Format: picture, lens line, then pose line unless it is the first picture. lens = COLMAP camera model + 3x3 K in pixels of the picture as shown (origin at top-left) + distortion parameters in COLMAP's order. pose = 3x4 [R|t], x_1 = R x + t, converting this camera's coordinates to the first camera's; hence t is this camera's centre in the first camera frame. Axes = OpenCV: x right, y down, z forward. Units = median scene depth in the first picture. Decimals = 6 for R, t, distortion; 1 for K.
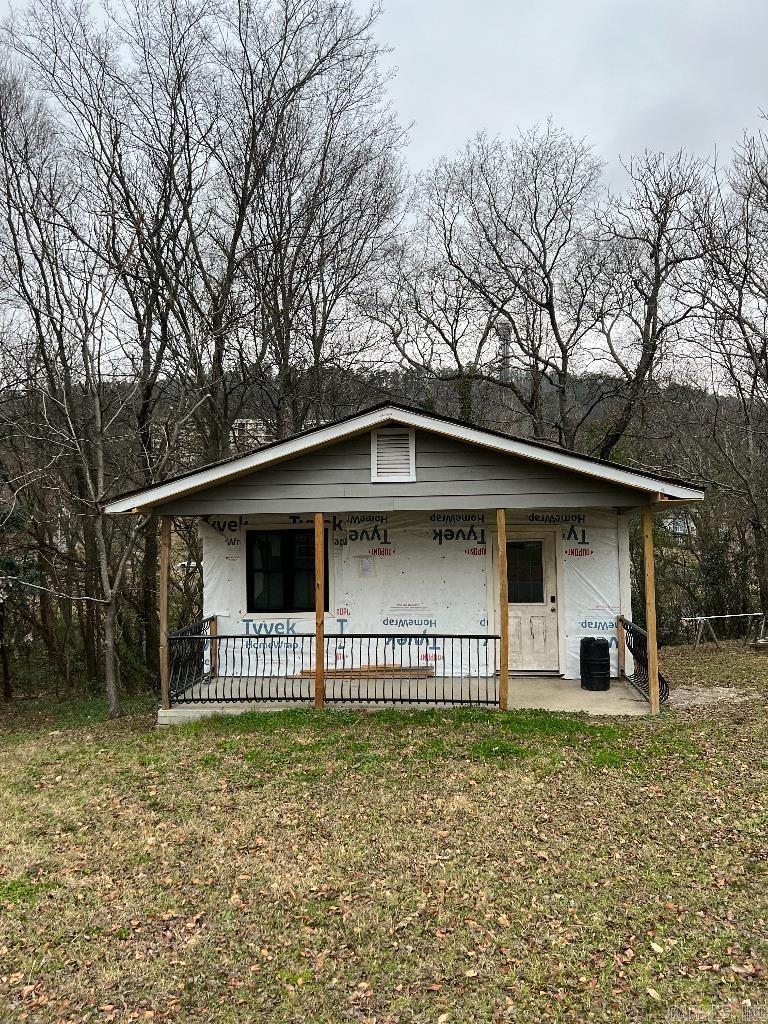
lens RADIAL K [[759.4, 0, 374.5], [0, 759.4, 508.4], [0, 0, 1]] dist [0.064470, -0.063659]
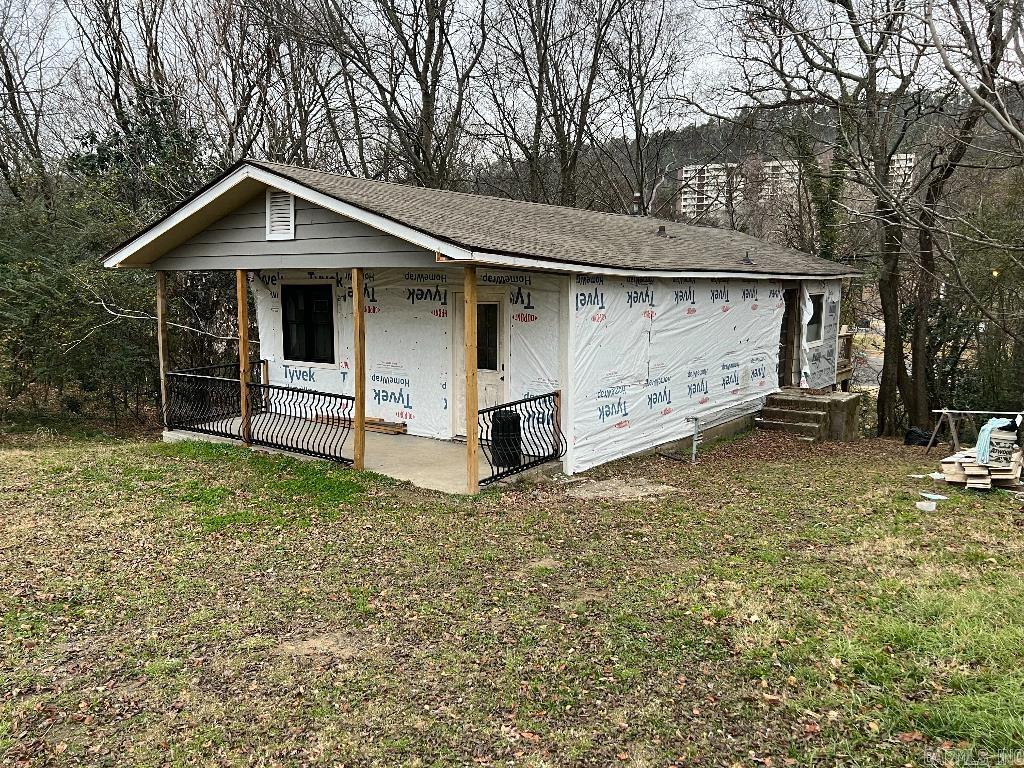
lens RADIAL K [[759.4, 0, 502.5], [0, 759.4, 385.9], [0, 0, 1]] dist [0.064470, -0.063659]
pose [[0.864709, 0.086805, -0.494716, 0.686993], [-0.006334, 0.986759, 0.162071, -0.008091], [0.502234, -0.137011, 0.853809, 0.207772]]
